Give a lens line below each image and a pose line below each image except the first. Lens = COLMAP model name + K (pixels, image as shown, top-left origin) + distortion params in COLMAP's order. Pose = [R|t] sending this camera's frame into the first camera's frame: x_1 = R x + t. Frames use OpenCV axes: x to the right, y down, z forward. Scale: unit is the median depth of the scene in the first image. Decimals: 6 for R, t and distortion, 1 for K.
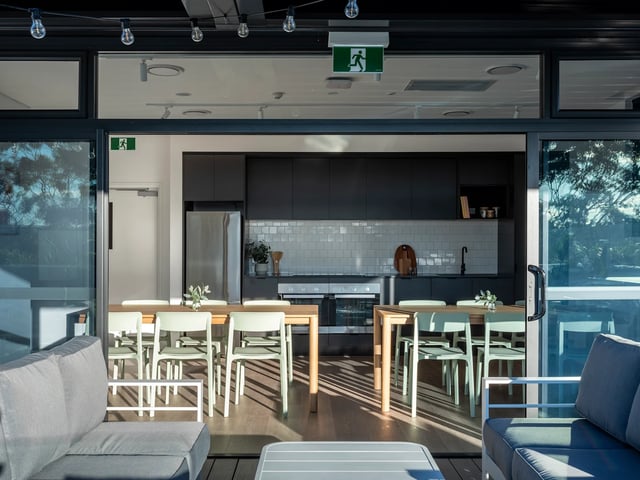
lens RADIAL K [[624.8, 0, 320.0], [0, 624.8, 240.0], [0, 0, 1]] dist [-0.006064, -0.004861]
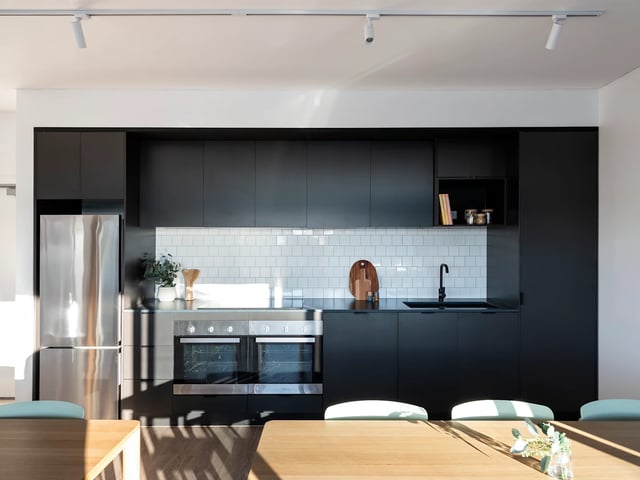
lens RADIAL K [[453.3, 0, 320.0], [0, 453.3, 240.0], [0, 0, 1]] dist [0.002876, 0.000988]
pose [[1.000000, 0.000150, 0.000490, 0.087950], [-0.000148, 0.999997, -0.002610, -0.016163], [-0.000490, 0.002610, 0.999996, 0.478316]]
